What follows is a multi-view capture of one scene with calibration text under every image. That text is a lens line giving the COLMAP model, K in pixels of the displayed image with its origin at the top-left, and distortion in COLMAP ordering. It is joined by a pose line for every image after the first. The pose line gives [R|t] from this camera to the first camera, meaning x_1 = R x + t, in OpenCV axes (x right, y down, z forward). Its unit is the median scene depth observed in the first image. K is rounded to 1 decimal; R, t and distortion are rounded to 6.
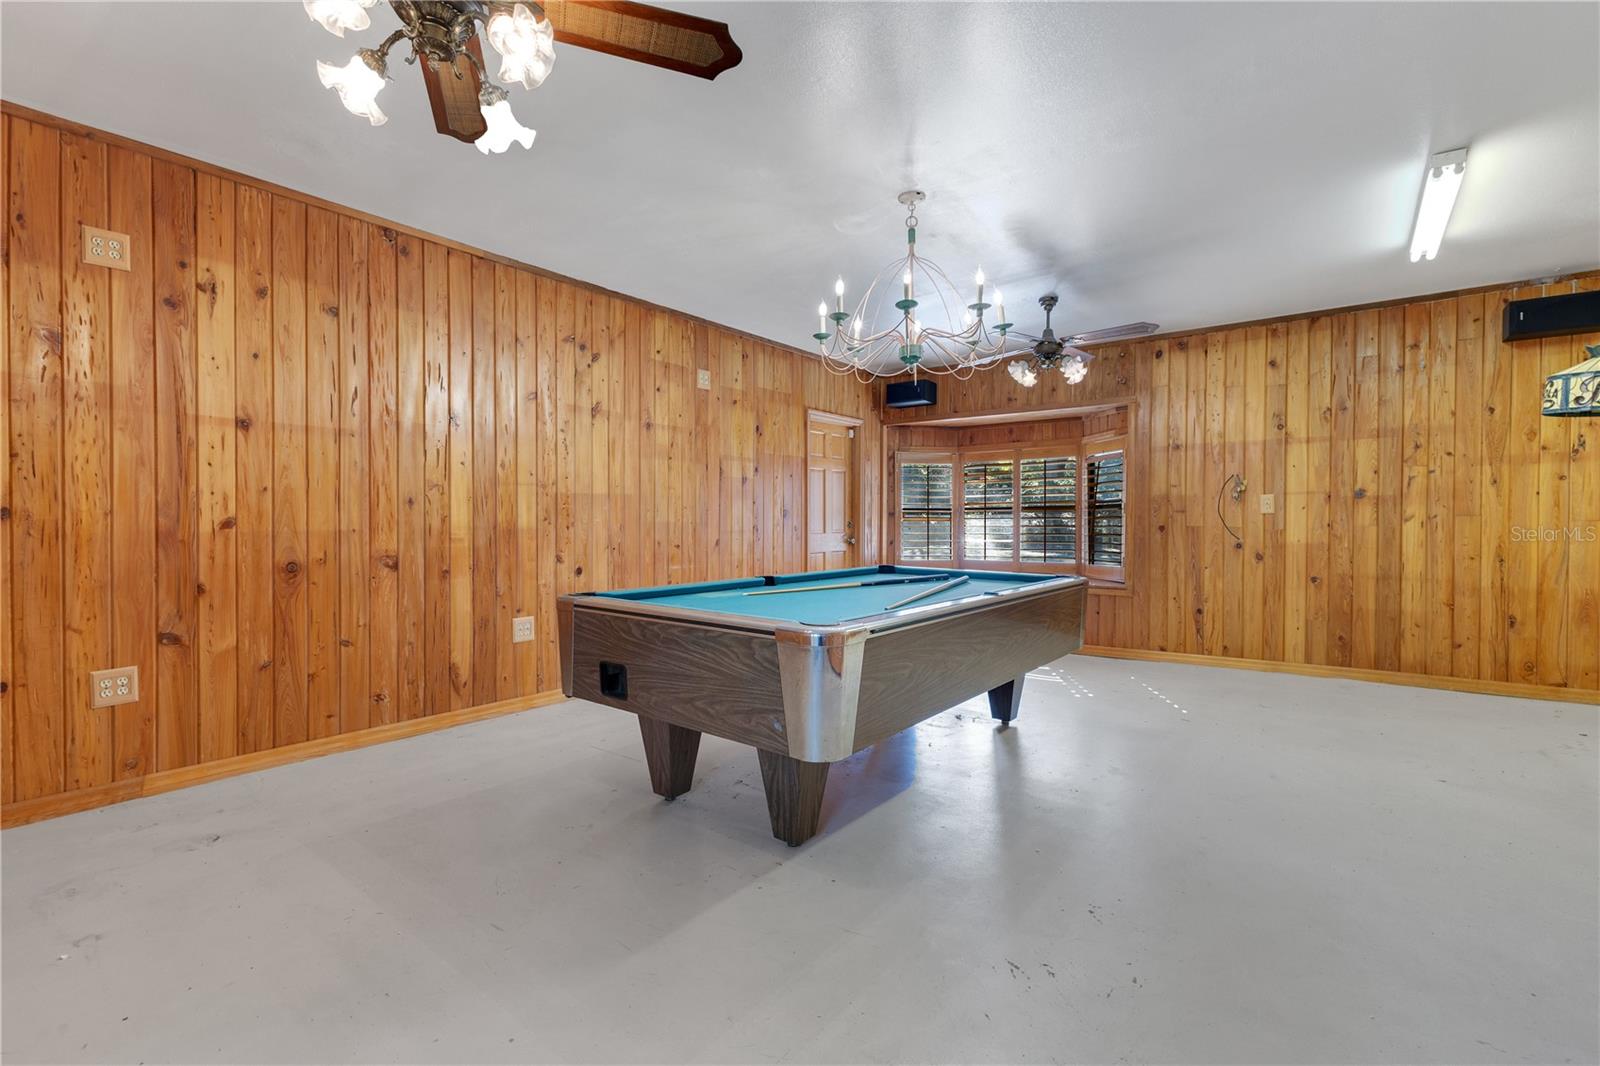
lens RADIAL K [[708.6, 0, 802.8], [0, 708.6, 533.0], [0, 0, 1]] dist [0.000148, -0.000038]
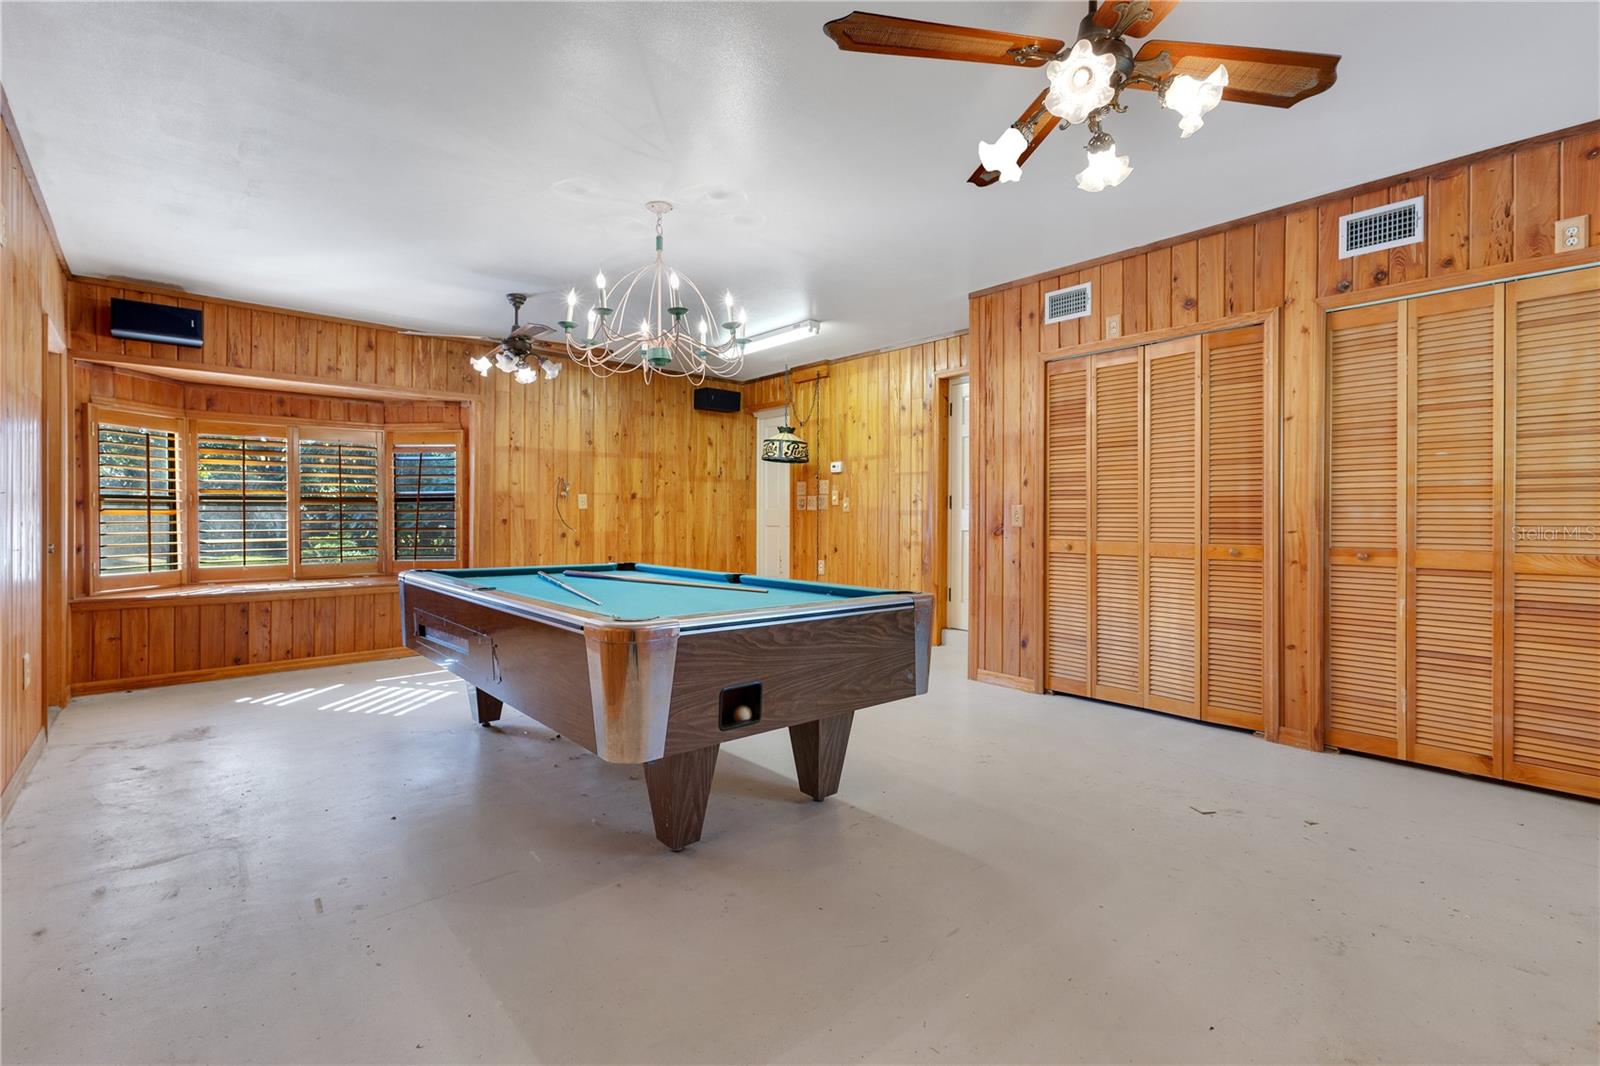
lens RADIAL K [[708.6, 0, 803.2], [0, 708.6, 520.0], [0, 0, 1]] dist [0.000148, -0.000038]
pose [[0.181460, -0.006459, 0.983377, -0.560483], [0.014205, 0.999891, 0.003946, -0.007459], [-0.983296, 0.013253, 0.181532, 0.401710]]
